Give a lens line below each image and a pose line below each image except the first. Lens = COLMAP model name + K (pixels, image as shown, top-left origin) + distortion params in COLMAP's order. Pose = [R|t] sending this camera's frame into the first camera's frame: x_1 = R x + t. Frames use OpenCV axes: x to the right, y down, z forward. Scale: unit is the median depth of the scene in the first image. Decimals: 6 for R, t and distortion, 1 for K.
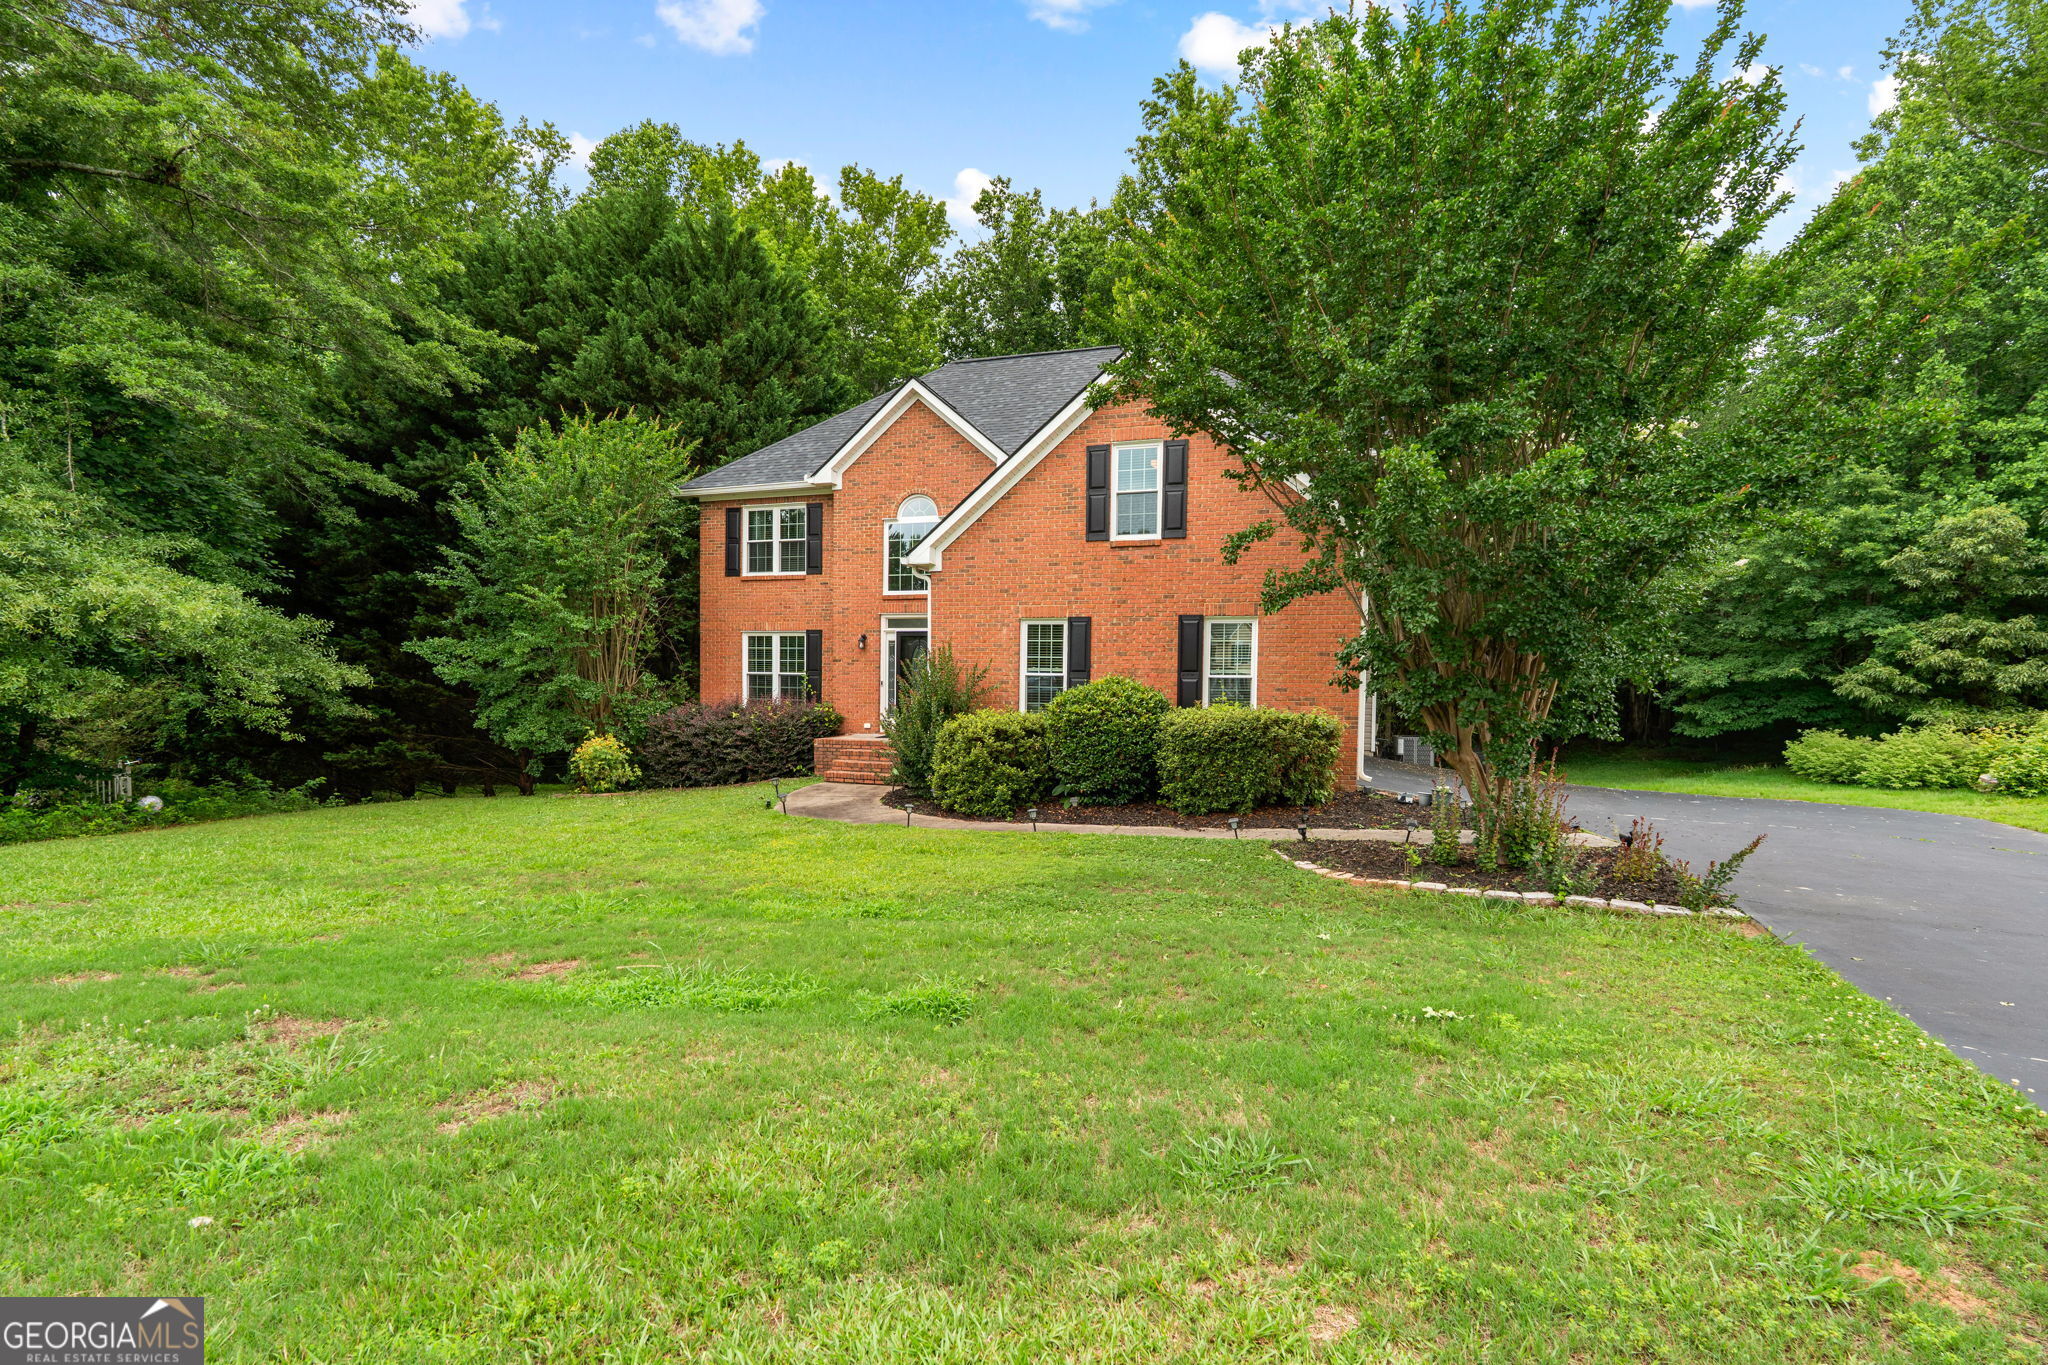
lens RADIAL K [[890.9, 0, 1016.3], [0, 890.9, 684.3], [0, 0, 1]] dist [-0.003267, -0.000642]
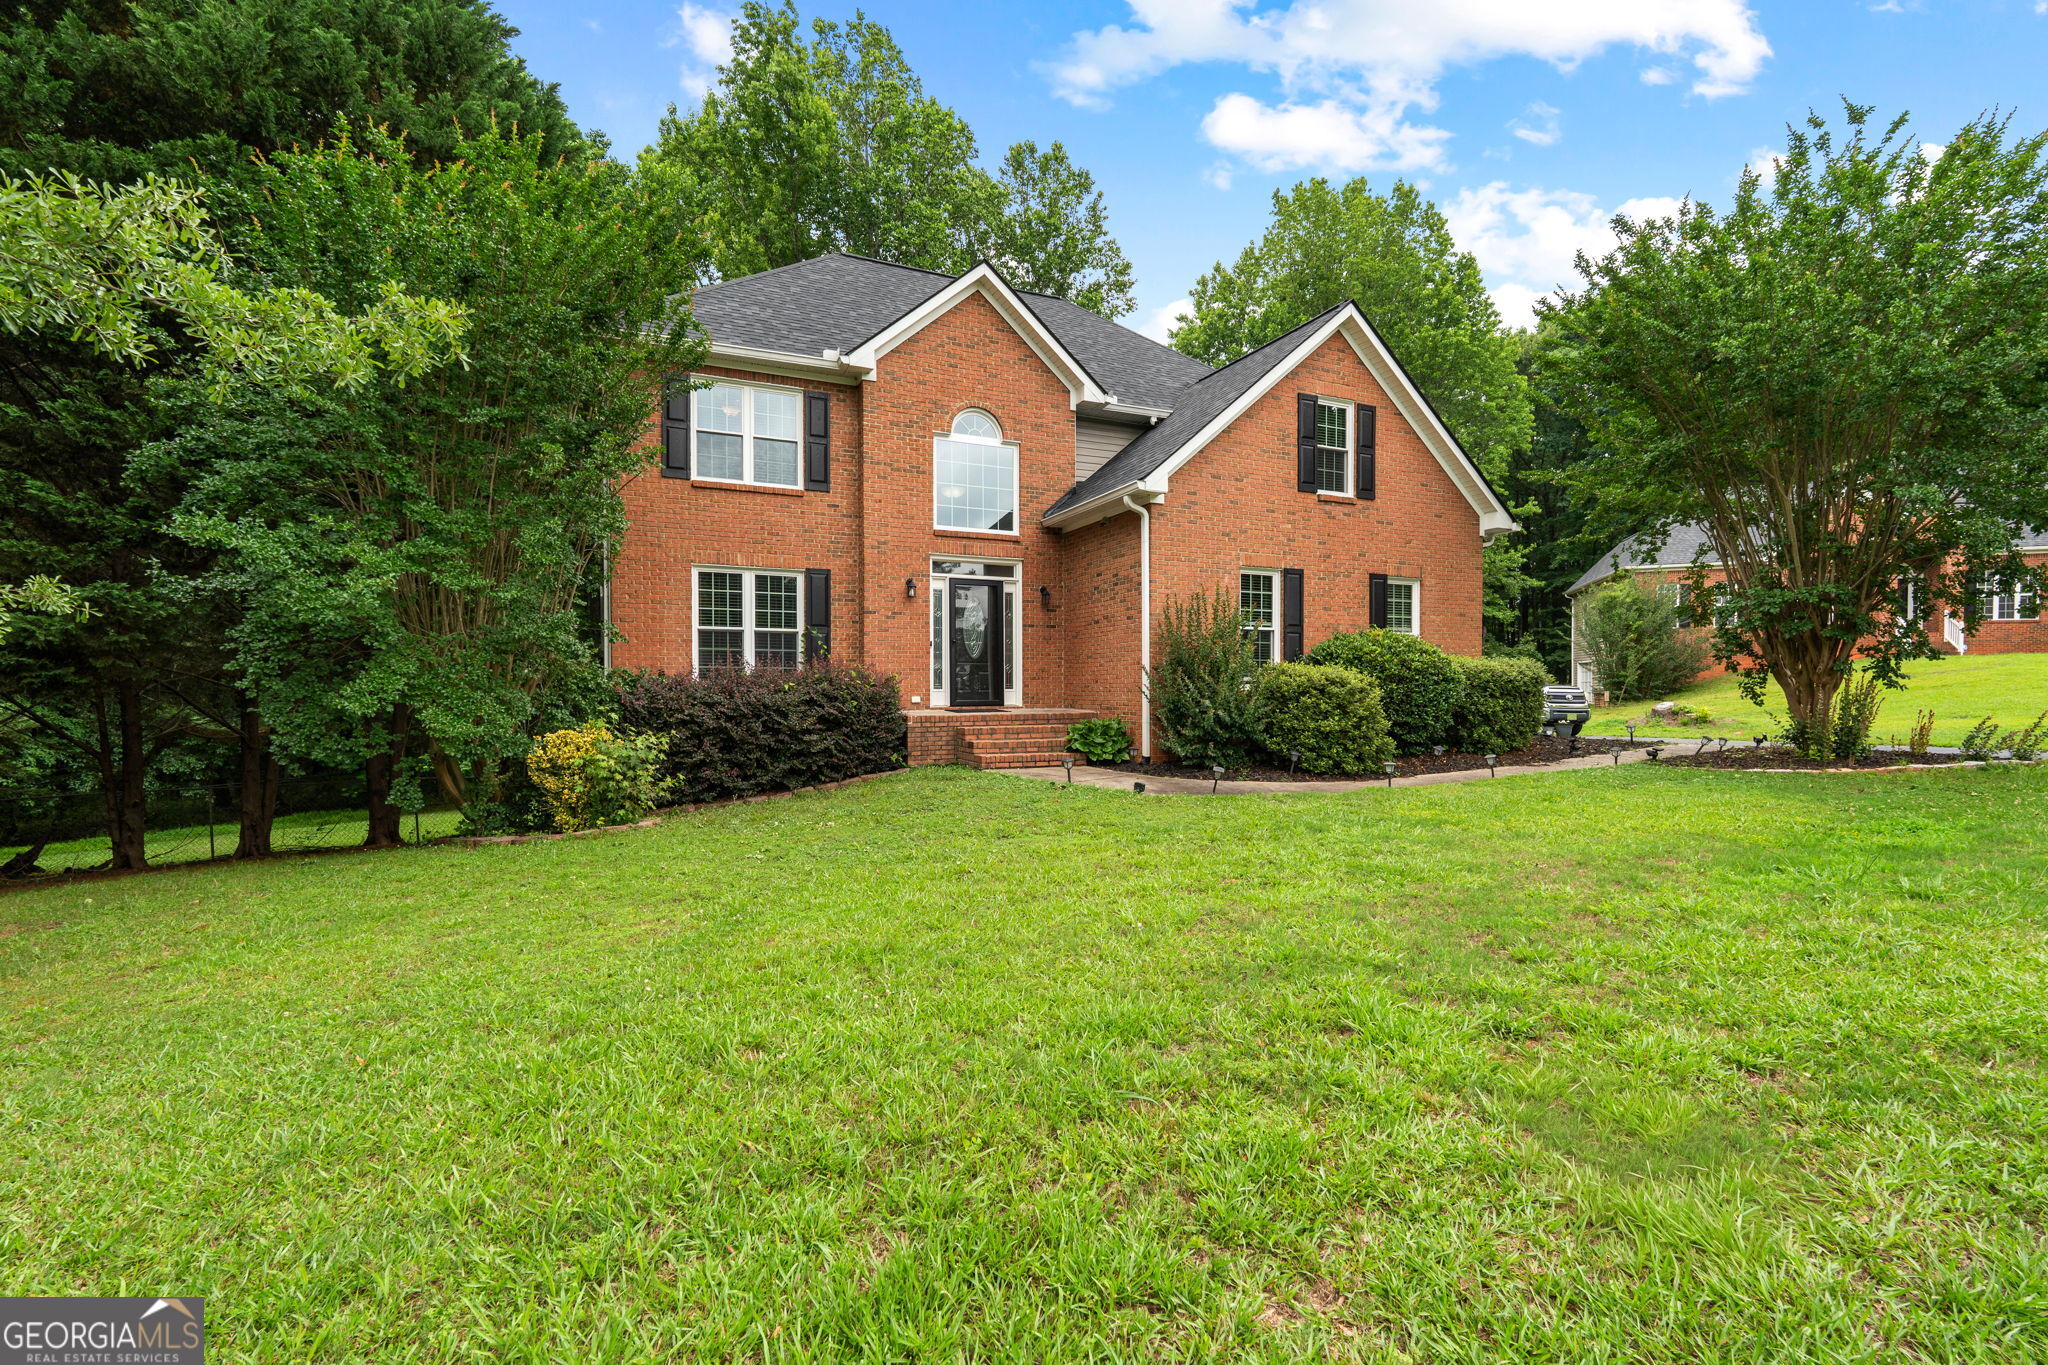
lens RADIAL K [[907.6, 0, 1013.8], [0, 907.6, 658.6], [0, 0, 1]] dist [0.002845, 0.000376]
pose [[0.735923, -0.012810, 0.676944, -0.609576], [0.011548, 0.999913, 0.006368, 0.008959], [-0.676967, 0.003131, 0.736007, 0.351802]]
